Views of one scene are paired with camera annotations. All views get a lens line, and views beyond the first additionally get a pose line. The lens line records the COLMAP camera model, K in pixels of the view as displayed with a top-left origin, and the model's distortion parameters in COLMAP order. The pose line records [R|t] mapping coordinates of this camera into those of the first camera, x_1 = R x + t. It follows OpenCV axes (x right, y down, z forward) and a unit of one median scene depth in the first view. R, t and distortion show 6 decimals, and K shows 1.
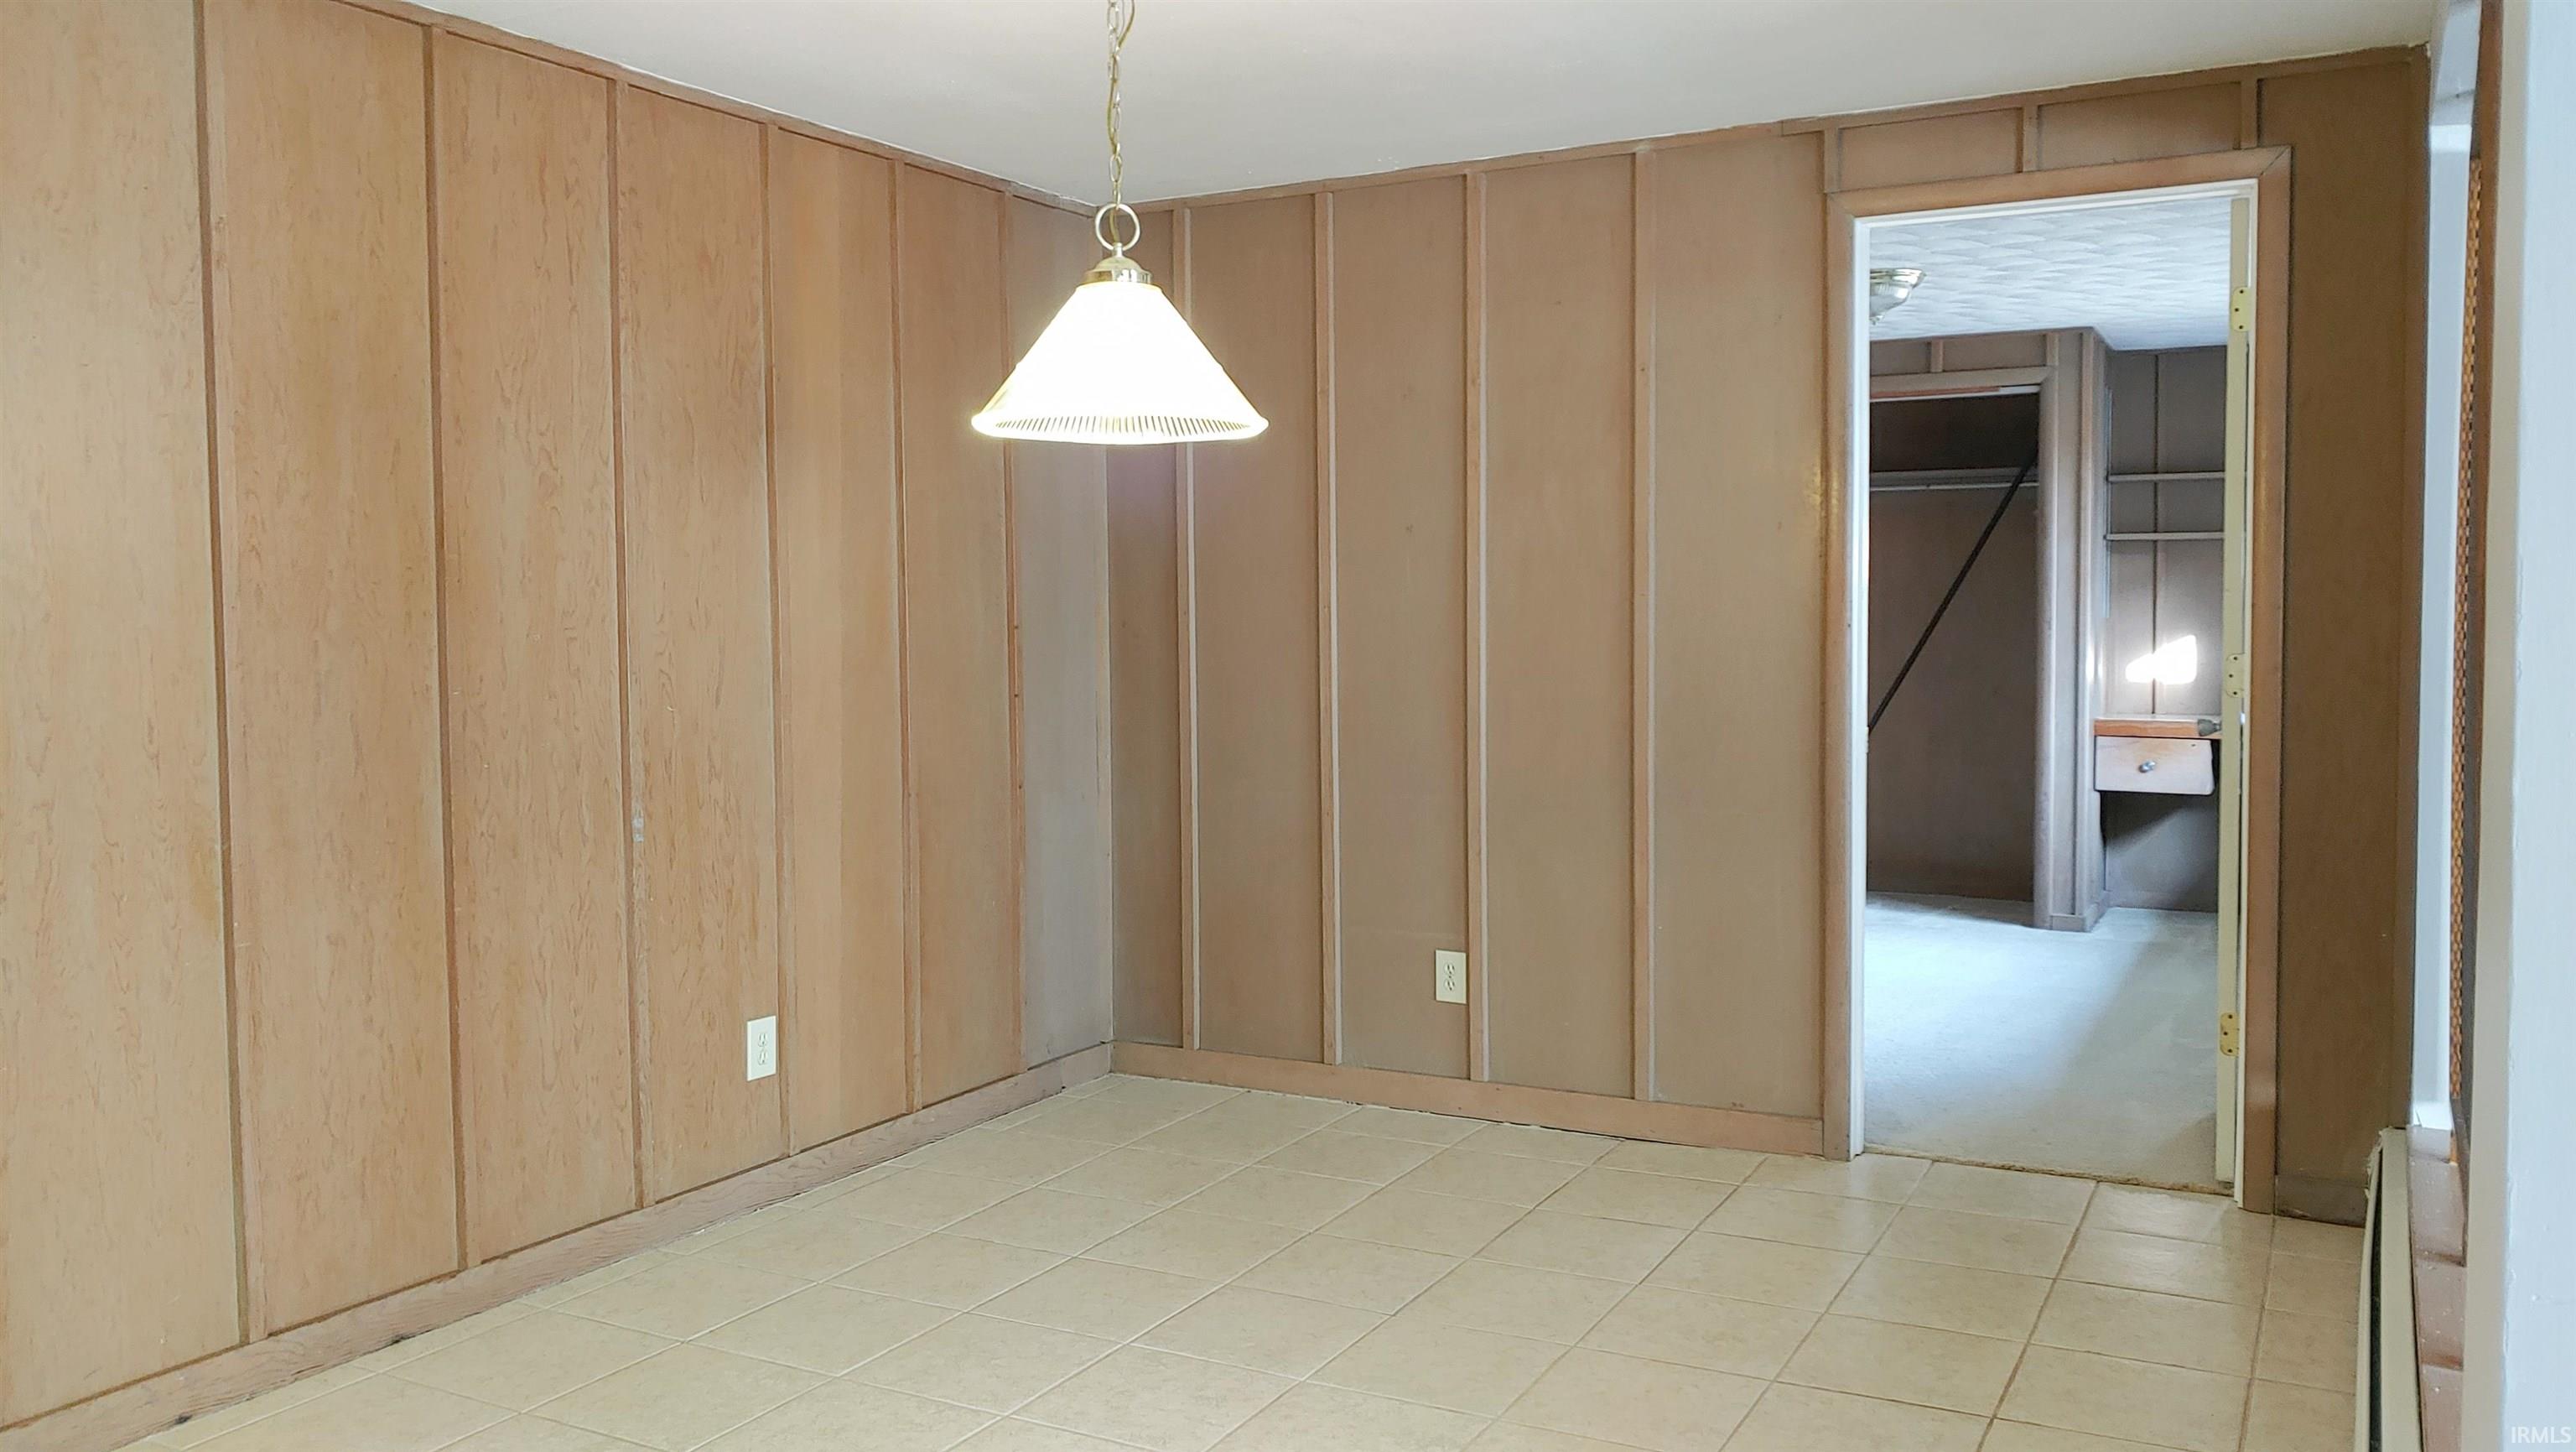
lens RADIAL K [[1945.0, 0, 1284.1], [0, 1945.0, 698.1], [0, 0, 1]] dist [0.033373, -0.086988]
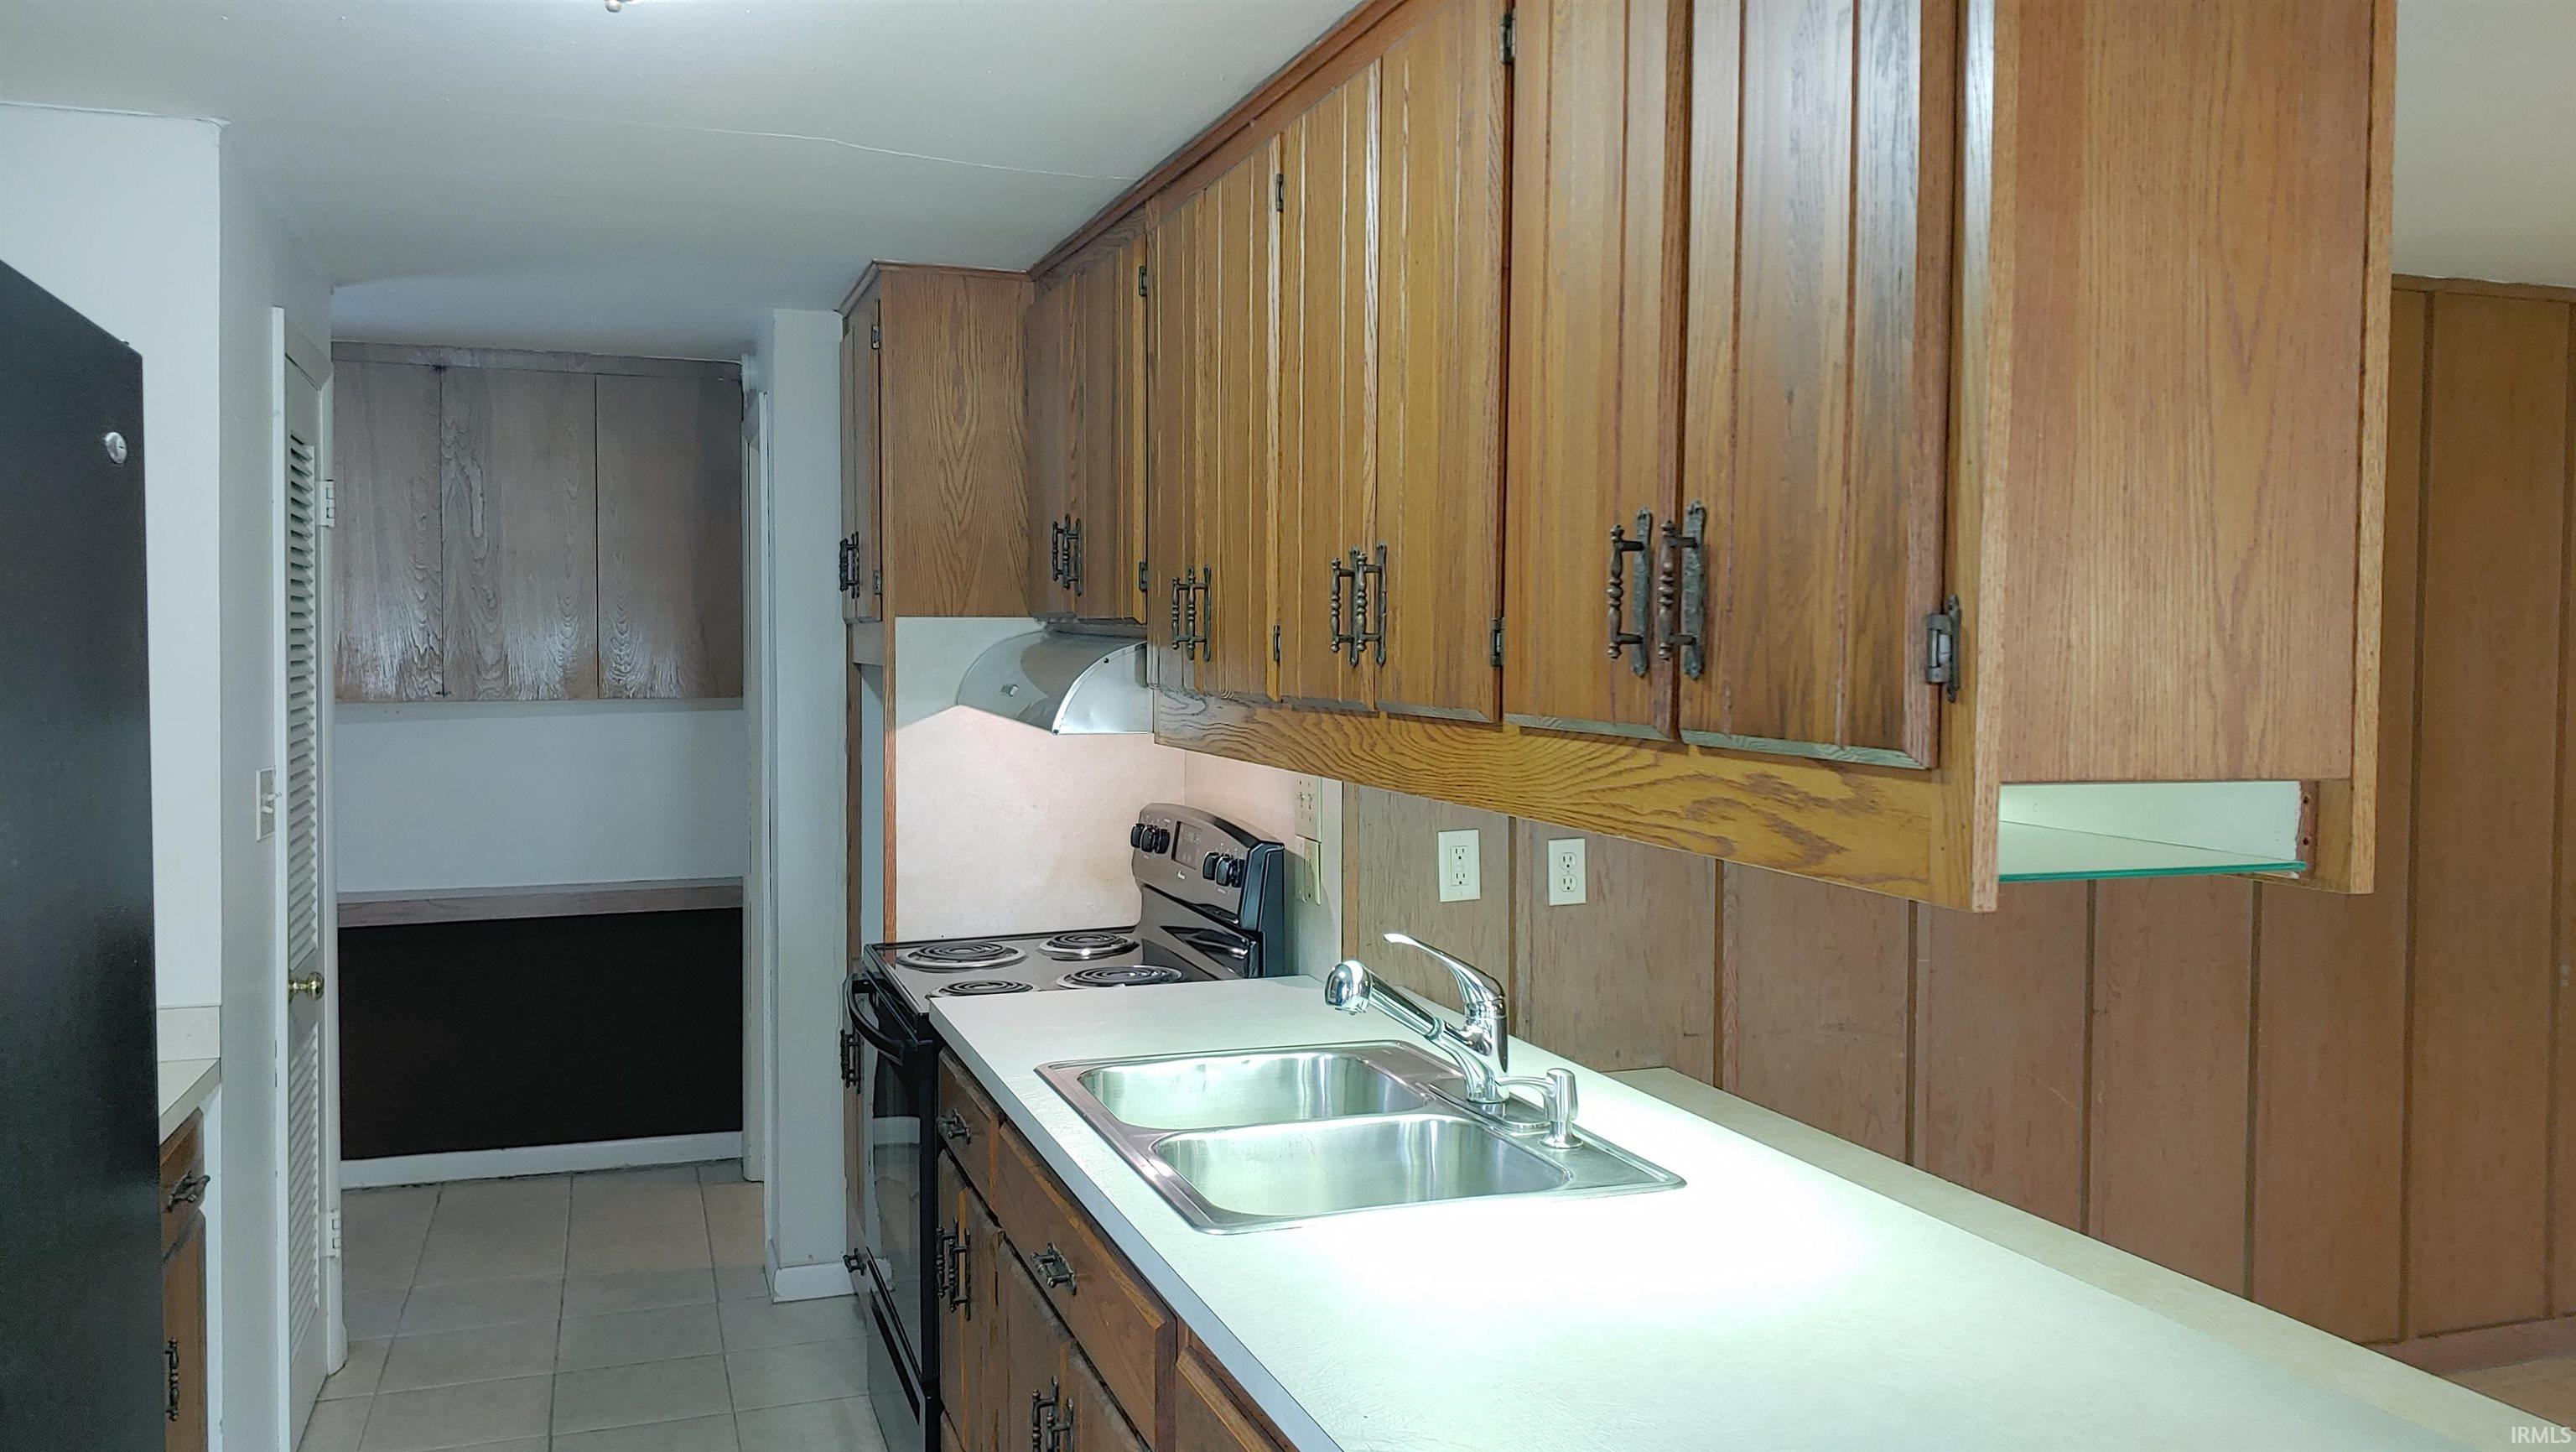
lens RADIAL K [[1945.0, 0, 1284.1], [0, 1945.0, 698.1], [0, 0, 1]] dist [0.033373, -0.086988]
pose [[0.742392, 0.027219, -0.669413, -0.143643], [-0.038434, 0.999259, -0.001992, -0.061394], [0.668863, 0.027207, 0.742888, -0.314114]]
